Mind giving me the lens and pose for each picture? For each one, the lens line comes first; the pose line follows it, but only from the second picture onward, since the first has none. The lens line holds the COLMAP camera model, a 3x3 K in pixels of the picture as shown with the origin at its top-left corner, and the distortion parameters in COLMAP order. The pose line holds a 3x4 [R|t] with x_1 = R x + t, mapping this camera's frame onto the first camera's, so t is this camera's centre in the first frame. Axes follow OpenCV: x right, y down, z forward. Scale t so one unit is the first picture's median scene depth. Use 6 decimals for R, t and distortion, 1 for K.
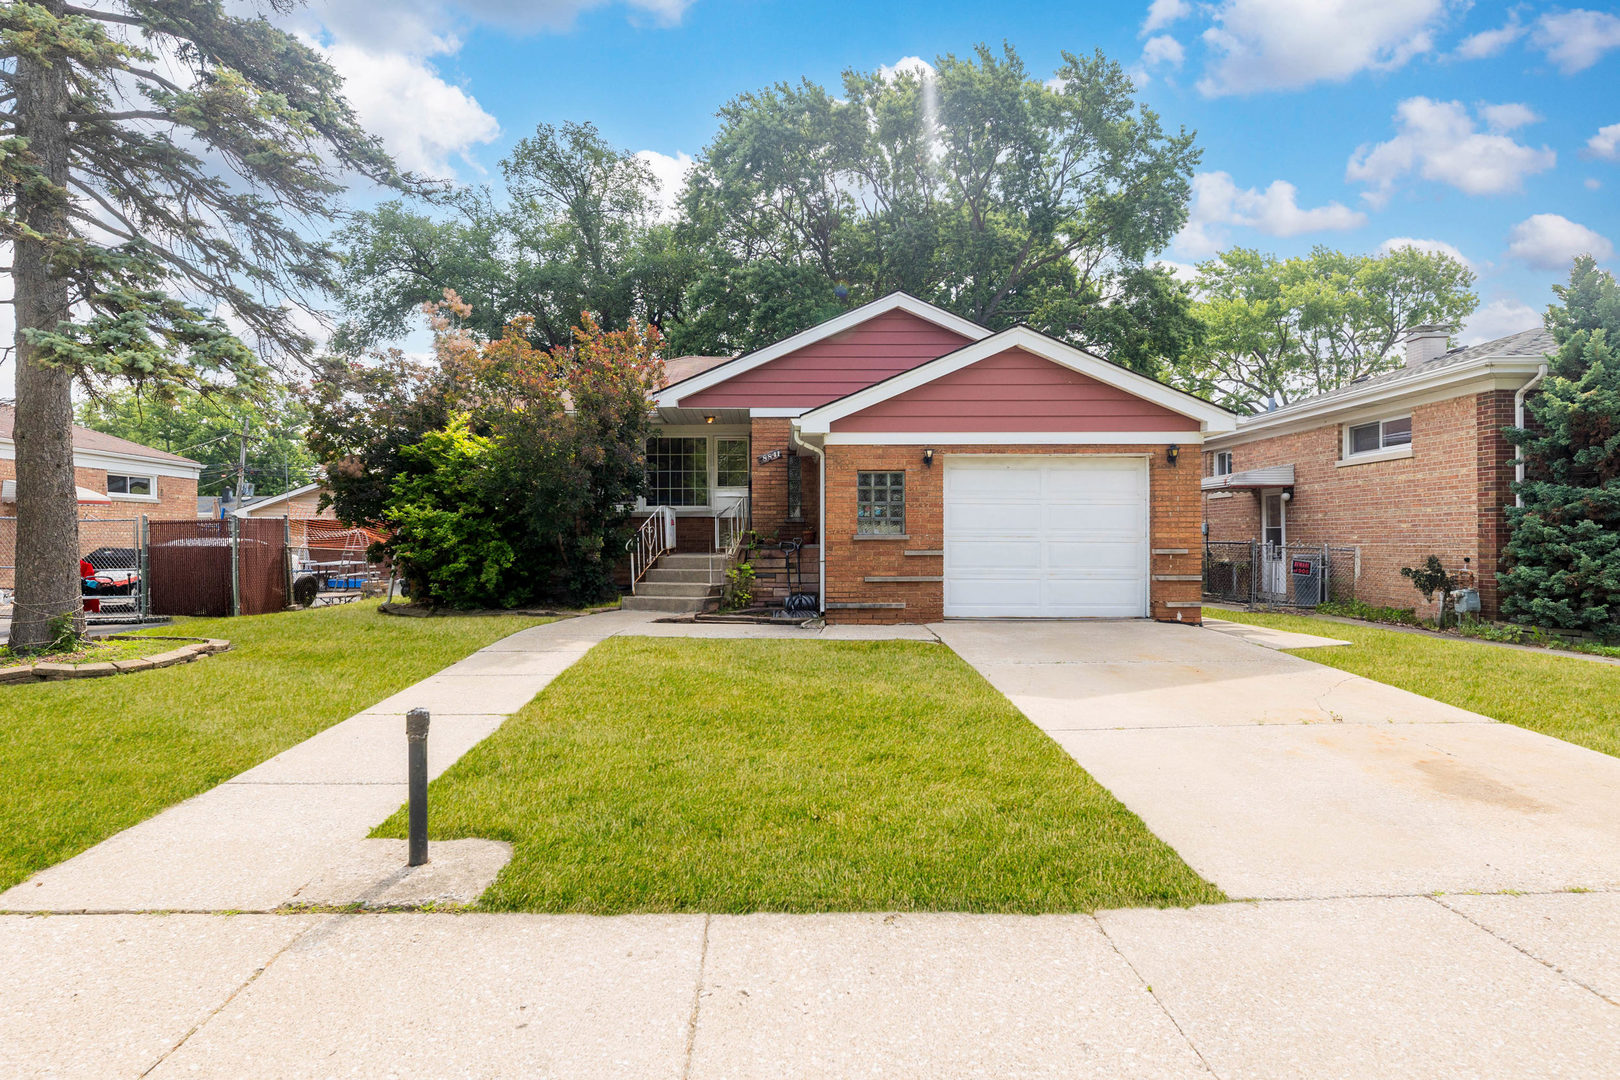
lens RADIAL K [[879.4, 0, 809.8], [0, 879.4, 541.4], [0, 0, 1]] dist [0.001273, -0.000858]
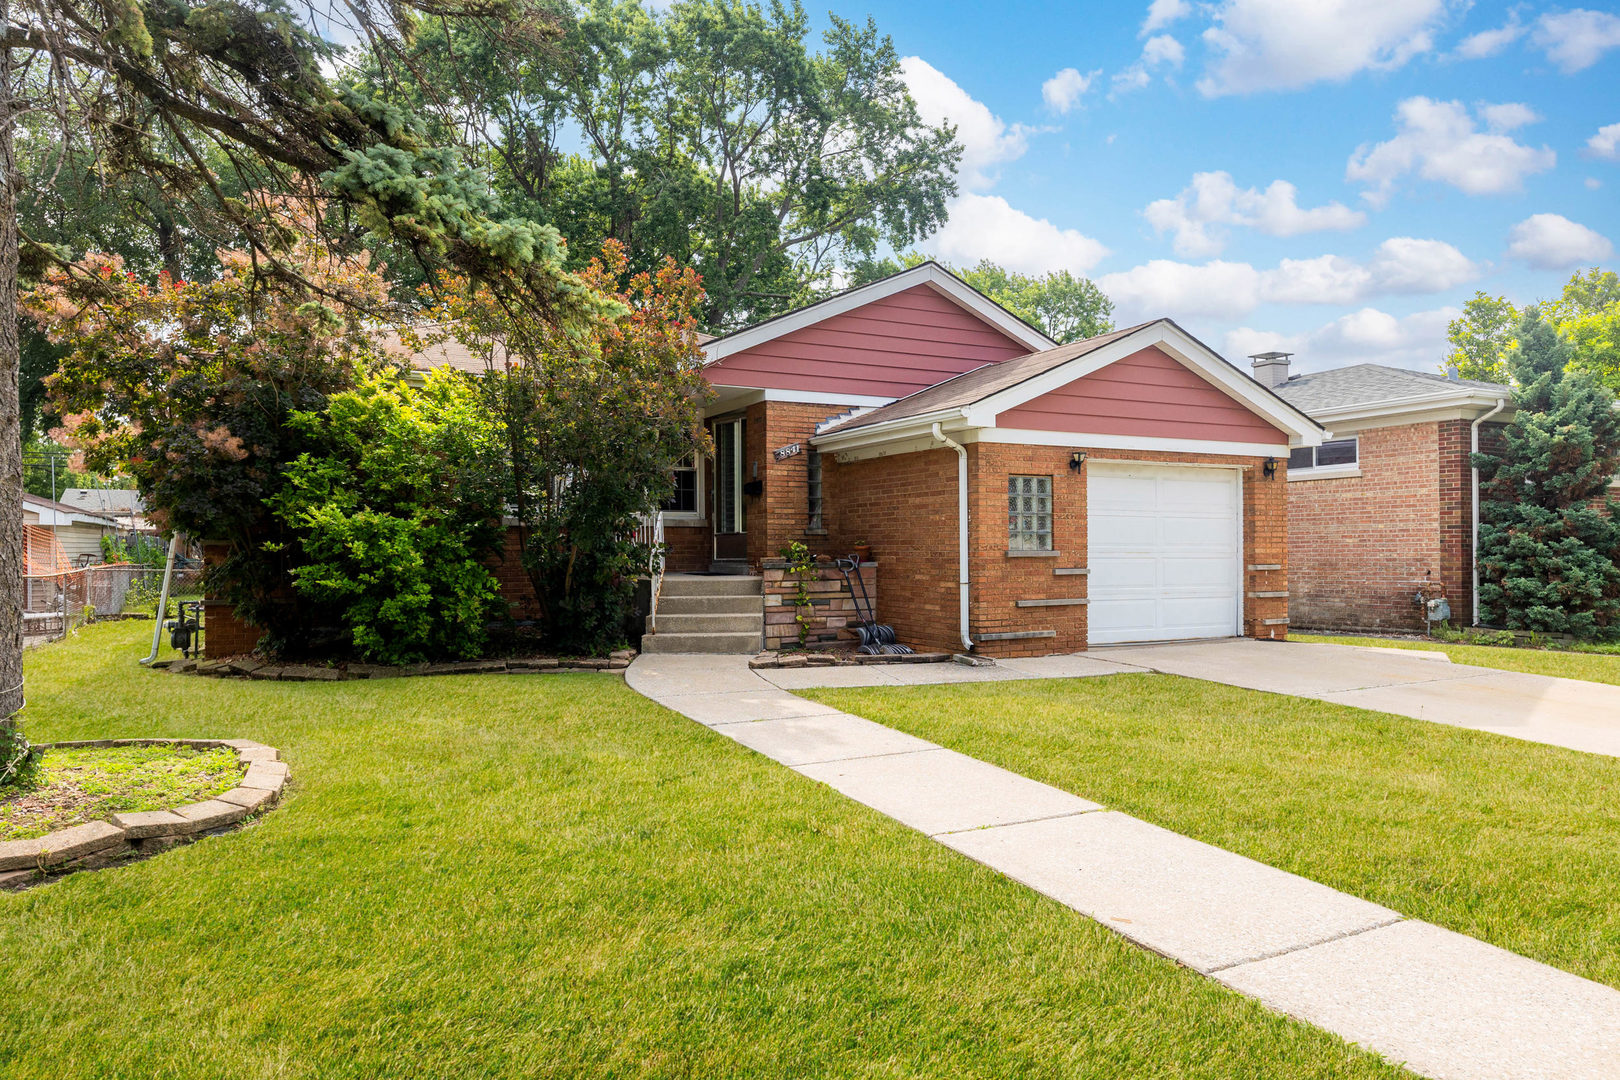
lens RADIAL K [[1026.1, 0, 811.1], [0, 1026.1, 539.7], [0, 0, 1]] dist [-0.009554, 0.000569]
pose [[0.900288, 0.002730, 0.435286, -0.522406], [0.003602, 0.999899, -0.013722, -0.005145], [-0.435280, 0.013922, 0.900188, 0.199130]]
